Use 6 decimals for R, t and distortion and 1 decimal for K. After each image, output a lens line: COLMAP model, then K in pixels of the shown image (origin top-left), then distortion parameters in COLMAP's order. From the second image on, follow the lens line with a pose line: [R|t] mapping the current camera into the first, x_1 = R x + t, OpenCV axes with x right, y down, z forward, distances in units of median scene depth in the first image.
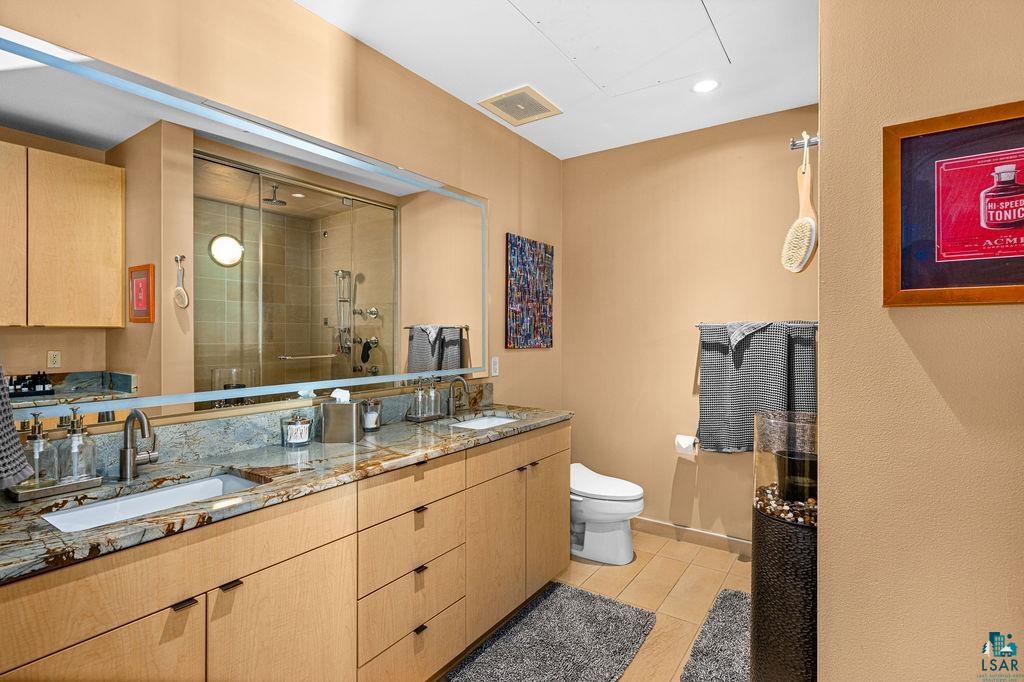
lens RADIAL K [[492.3, 0, 511.7], [0, 492.3, 336.9], [0, 0, 1]] dist [-0.004955, 0.002026]
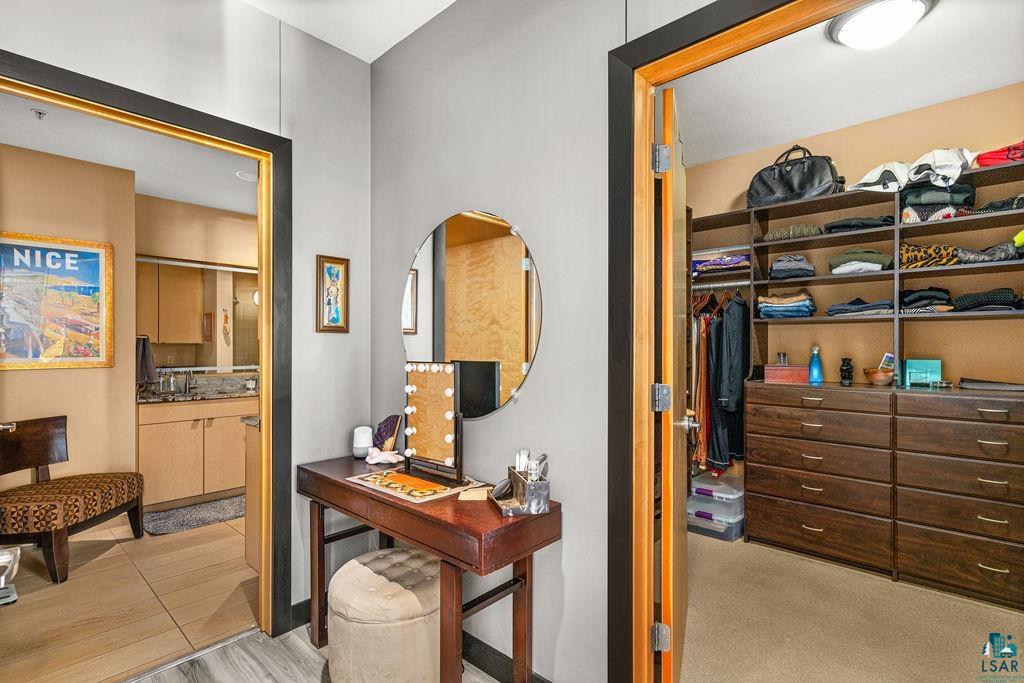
lens RADIAL K [[492.3, 0, 517.0], [0, 492.3, 344.9], [0, 0, 1]] dist [-0.004955, 0.002026]
pose [[0.988905, -0.004871, -0.148472, 1.267245], [0.003748, 0.999962, -0.007839, 0.009975], [0.148504, 0.007195, 0.988886, -1.288096]]
